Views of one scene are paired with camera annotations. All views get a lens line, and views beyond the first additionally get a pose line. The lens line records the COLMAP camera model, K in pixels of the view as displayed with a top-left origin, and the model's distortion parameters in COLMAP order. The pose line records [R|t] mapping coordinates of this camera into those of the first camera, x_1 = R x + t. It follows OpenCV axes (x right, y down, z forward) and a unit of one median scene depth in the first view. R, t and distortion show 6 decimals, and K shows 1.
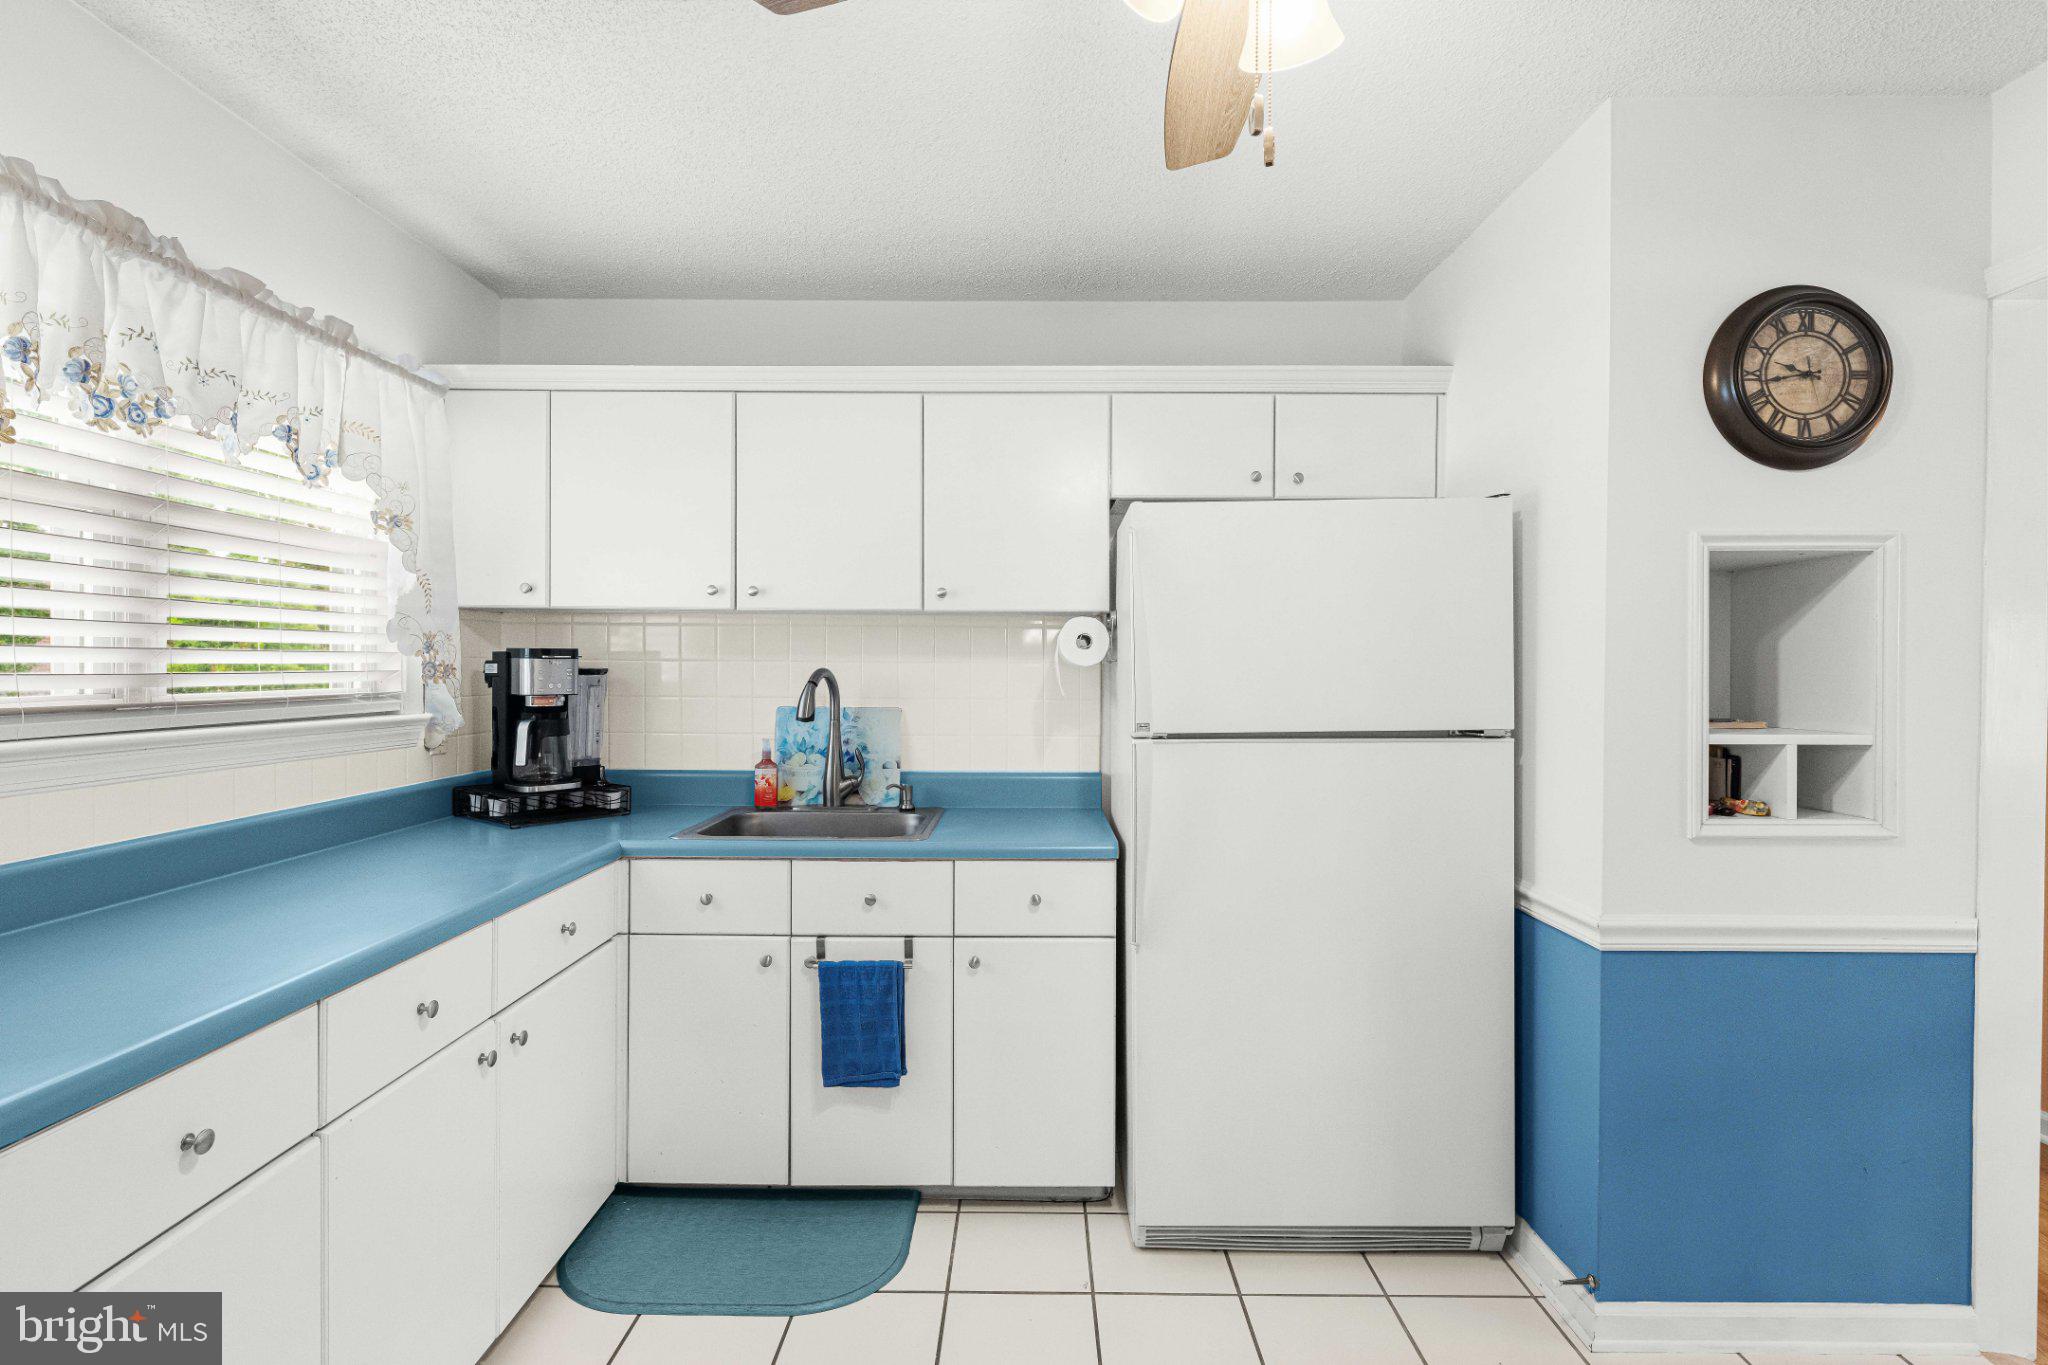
lens RADIAL K [[983.5, 0, 1031.0], [0, 983.5, 677.0], [0, 0, 1]] dist [-0.001722, -0.000476]
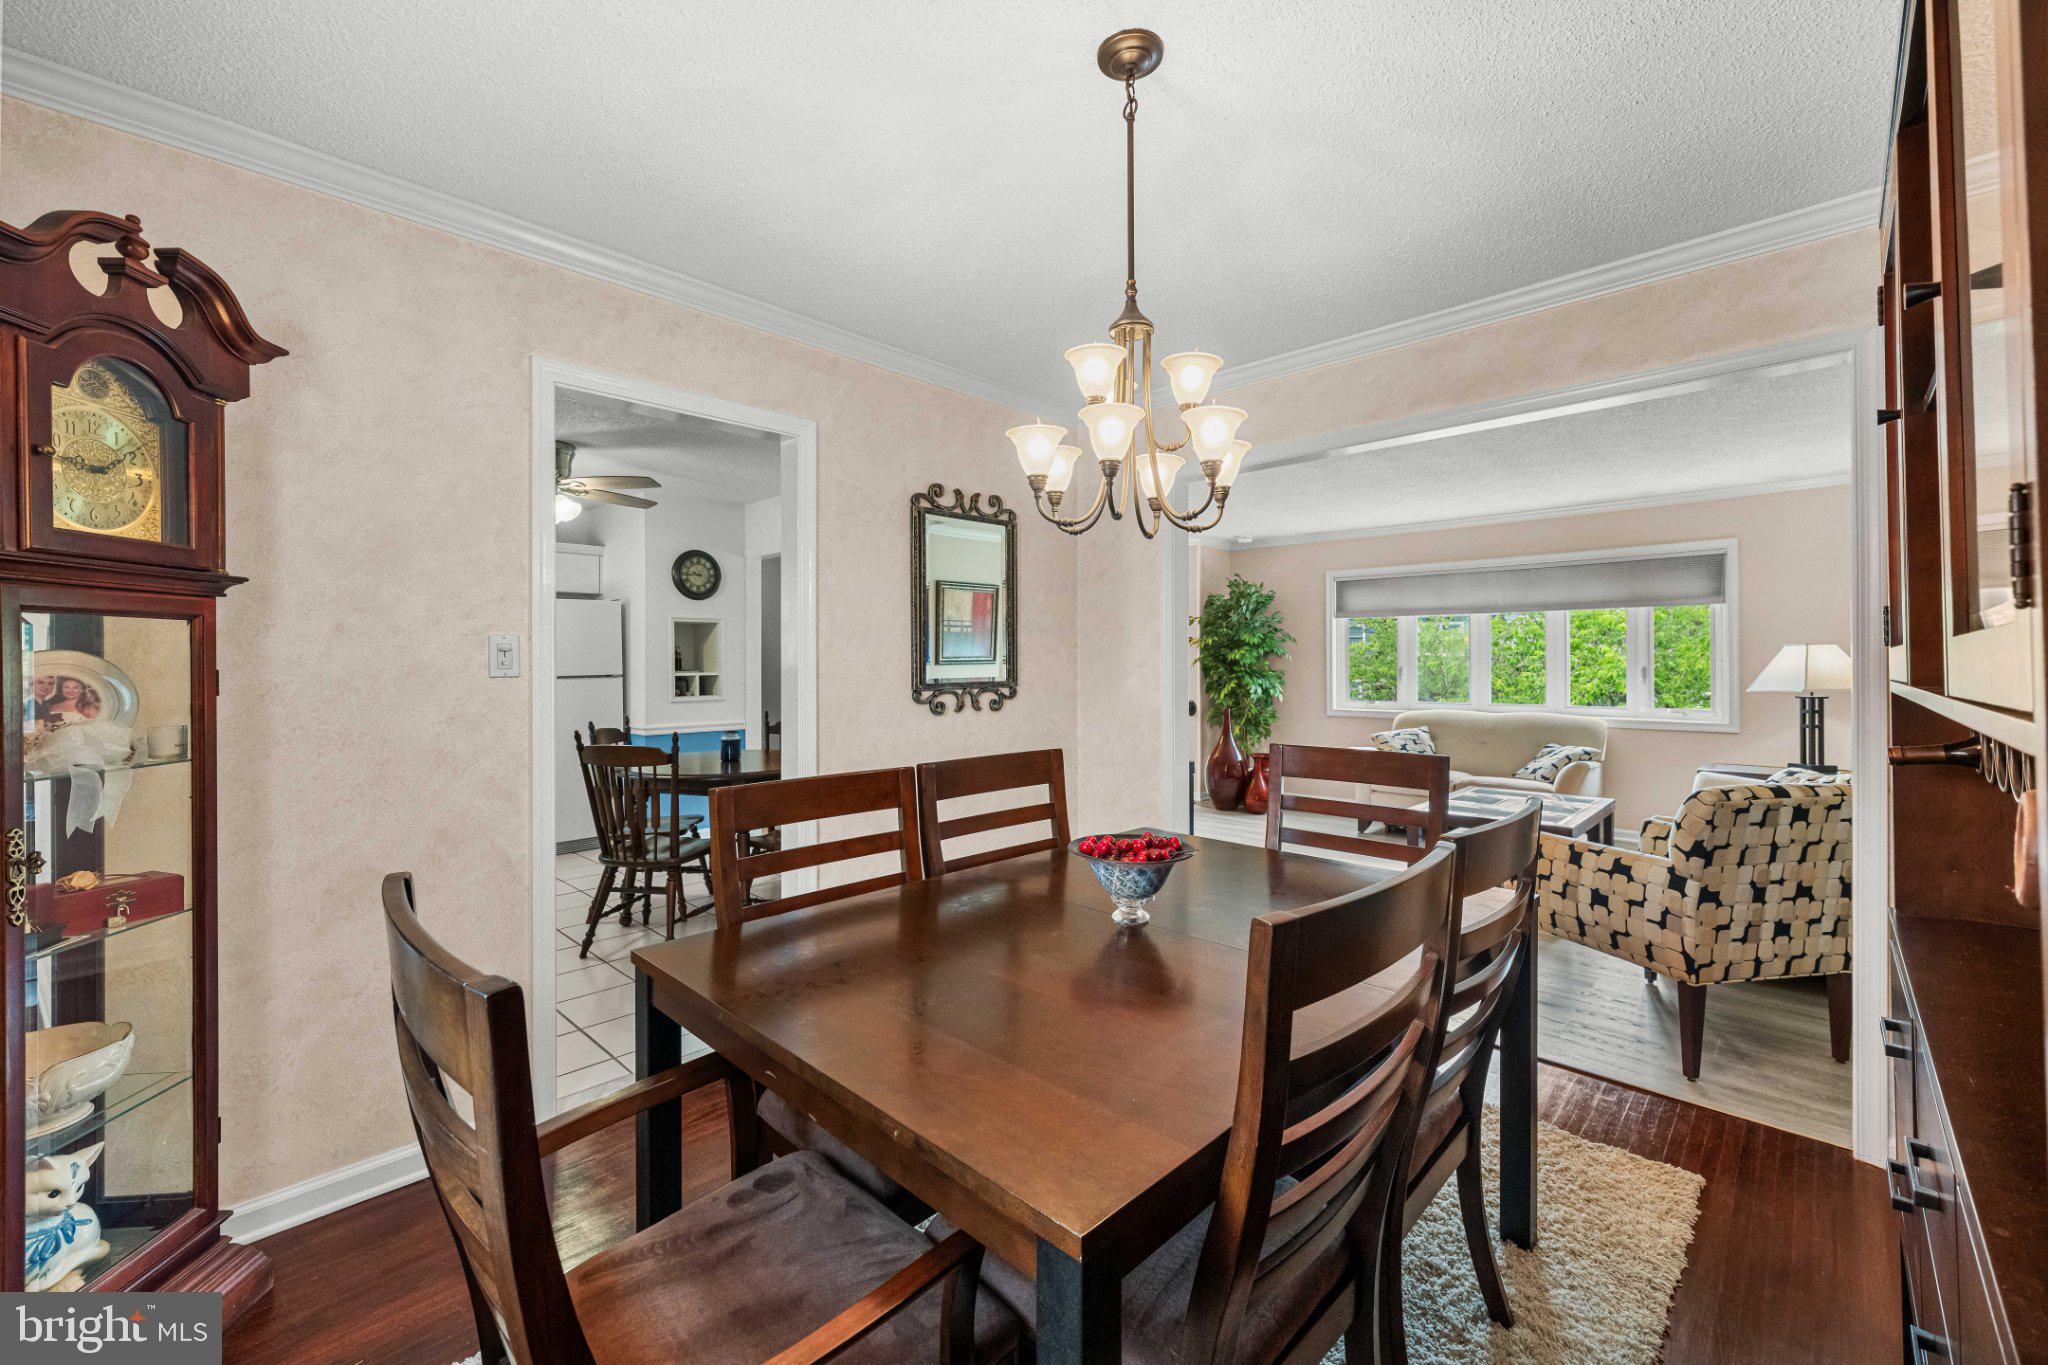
lens RADIAL K [[829.0, 0, 1029.0], [0, 829.0, 668.8], [0, 0, 1]] dist [-0.000700, -0.000125]
pose [[0.688831, -0.015395, 0.724759, -0.484217], [0.017007, 0.999842, 0.005075, 0.039720], [-0.724723, 0.008830, 0.688984, -1.601791]]
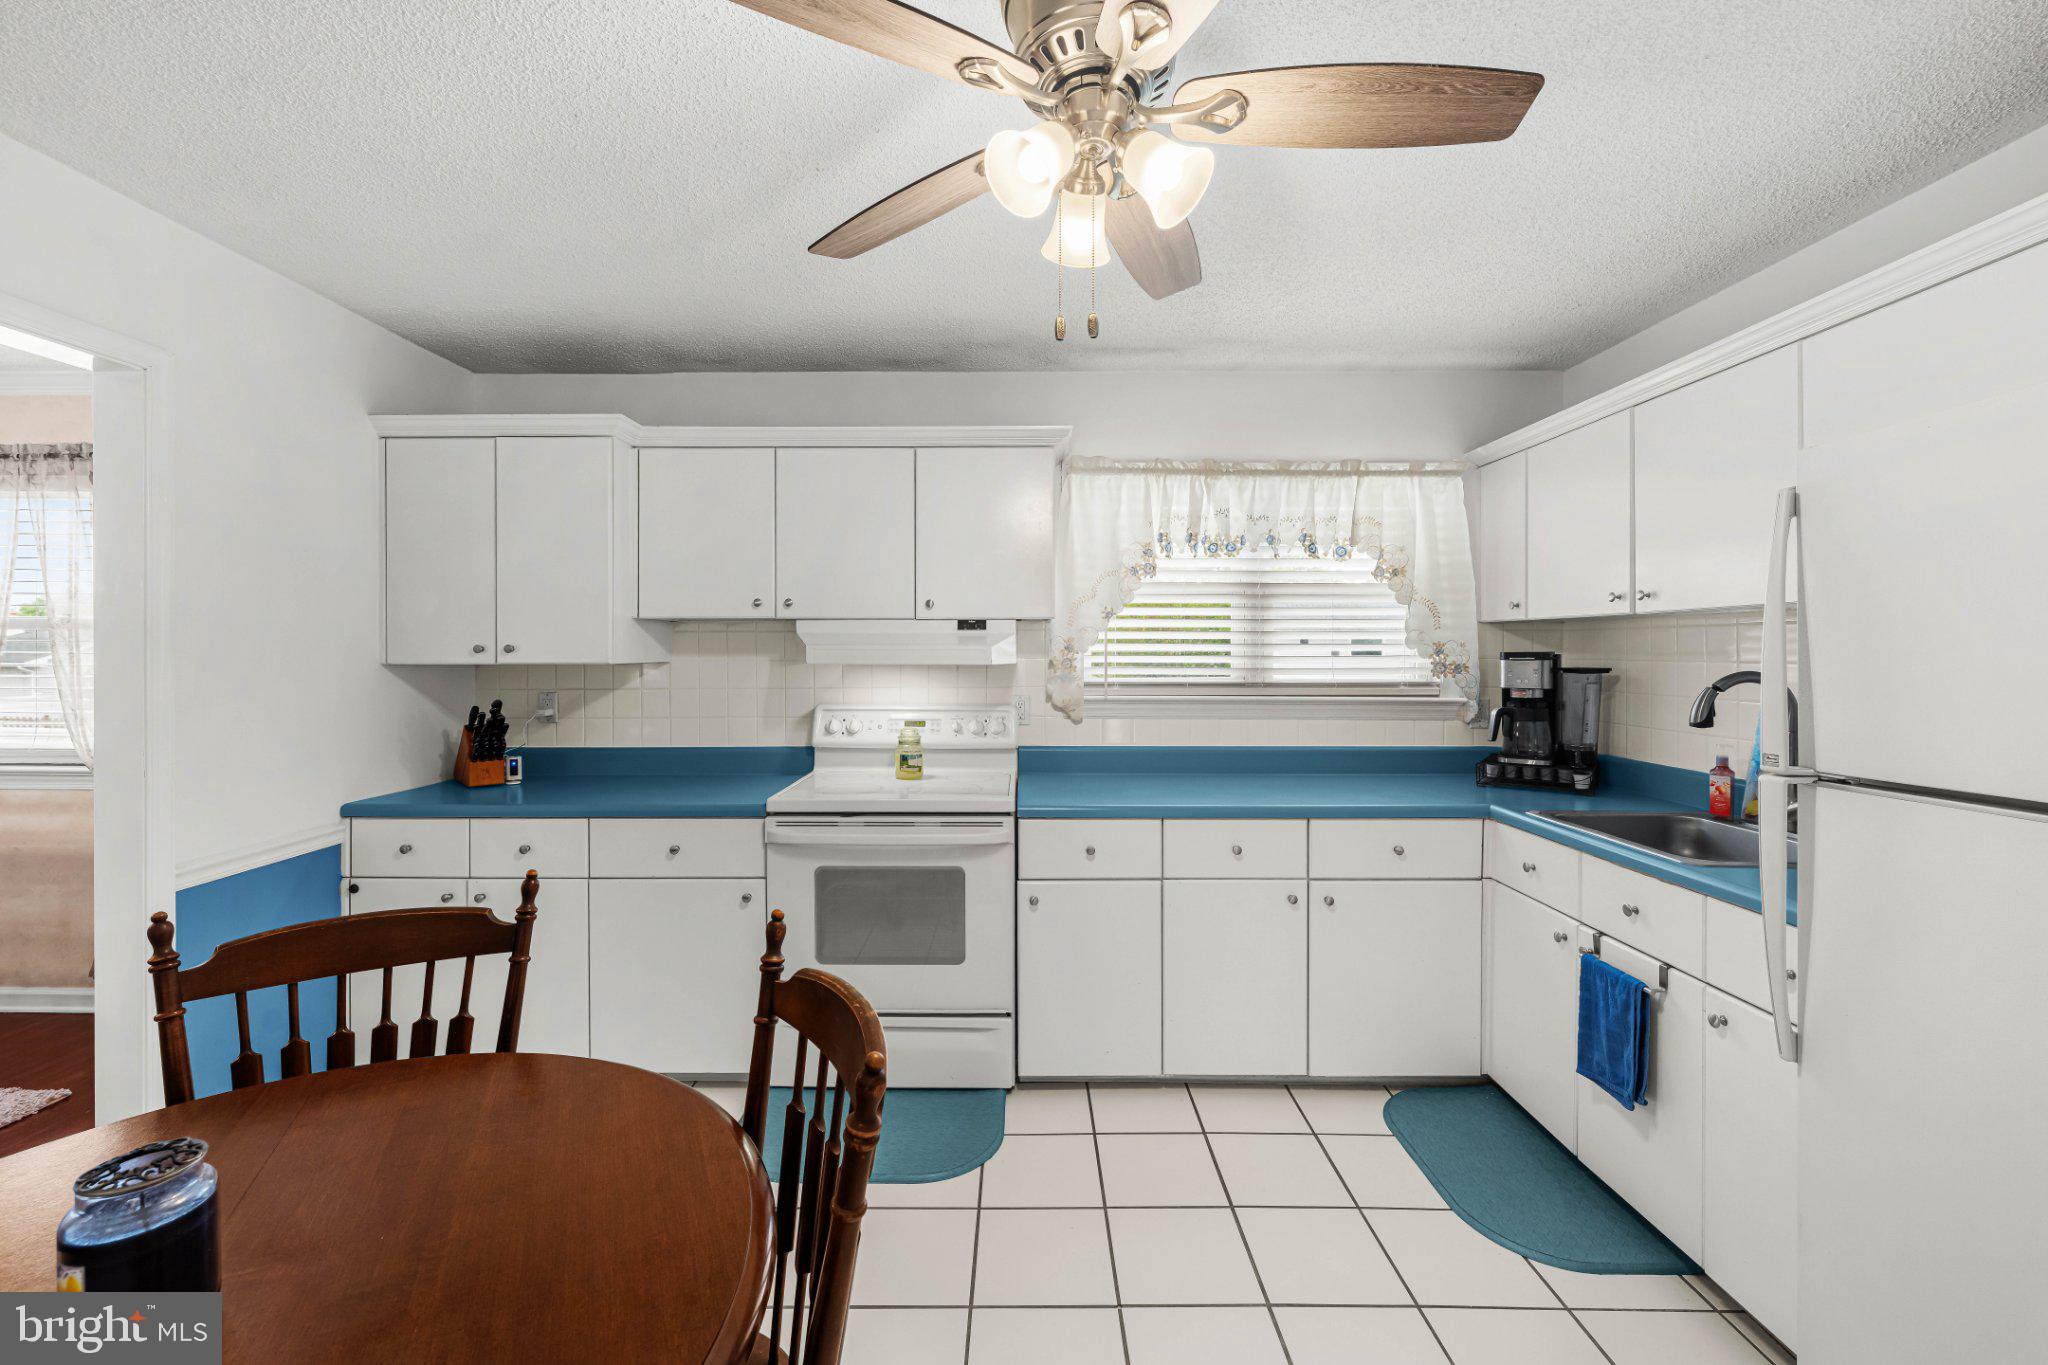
lens RADIAL K [[849.1, 0, 1018.7], [0, 849.1, 650.1], [0, 0, 1]] dist [-0.002247, -0.000685]
pose [[-0.002271, -0.005741, -0.999981, 0.663357], [-0.012635, 0.999904, -0.005711, -0.018500], [0.999918, 0.012622, -0.002343, 0.384555]]
